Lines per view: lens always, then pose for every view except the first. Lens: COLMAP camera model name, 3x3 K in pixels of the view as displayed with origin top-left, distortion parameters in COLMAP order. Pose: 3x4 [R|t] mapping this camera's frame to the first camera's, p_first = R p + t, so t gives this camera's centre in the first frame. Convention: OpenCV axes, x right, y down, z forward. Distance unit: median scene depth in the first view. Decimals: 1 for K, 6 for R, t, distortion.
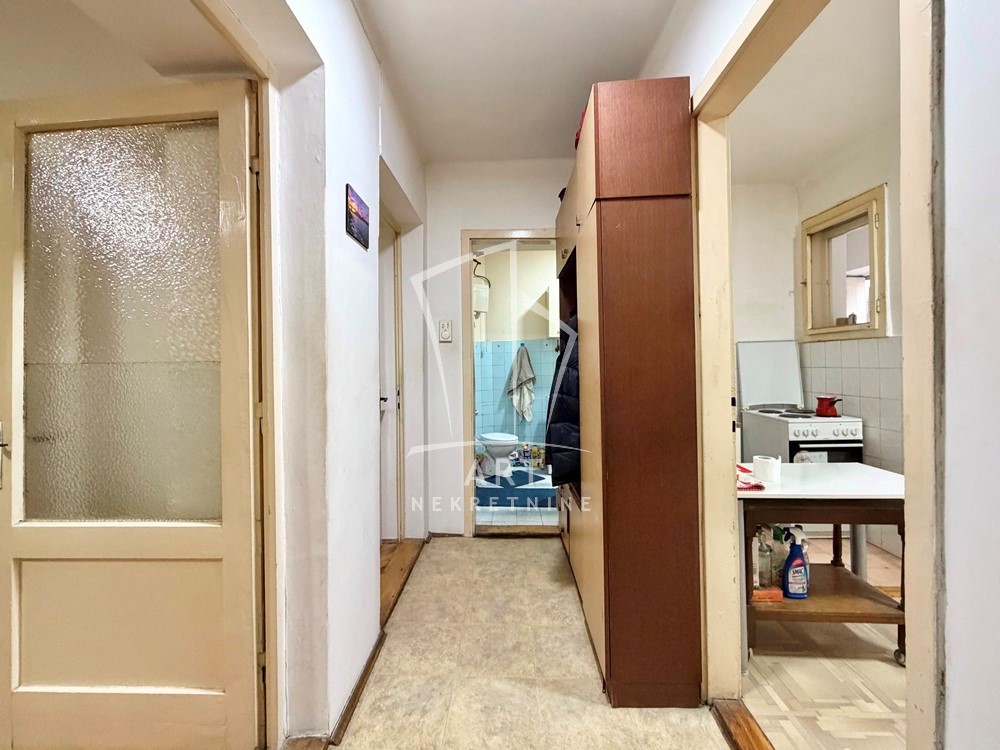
lens RADIAL K [[378.9, 0, 500.0], [0, 378.9, 375.0], [0, 0, 1]] dist [0.000289, -0.000011]
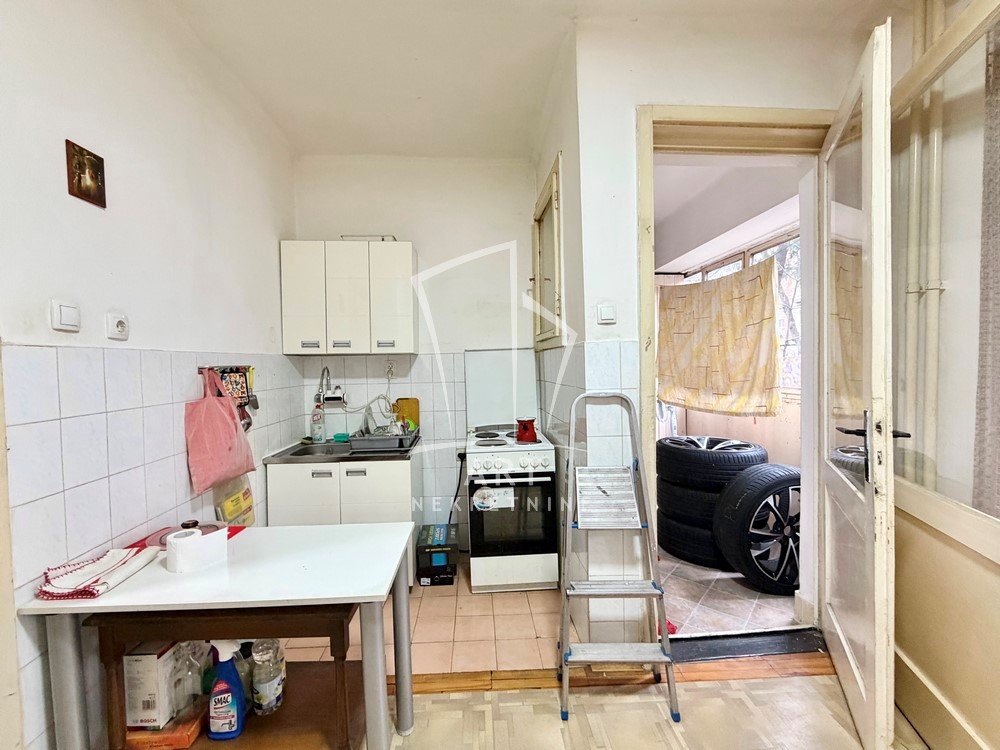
lens RADIAL K [[397.1, 0, 495.7], [0, 397.1, 375.6], [0, 0, 1]] dist [0.000618, -0.000093]
pose [[0.996173, 0.003386, 0.087332, 0.763133], [-0.005060, 0.999807, 0.018958, -0.055270], [-0.087251, -0.019327, 0.995999, 0.156578]]
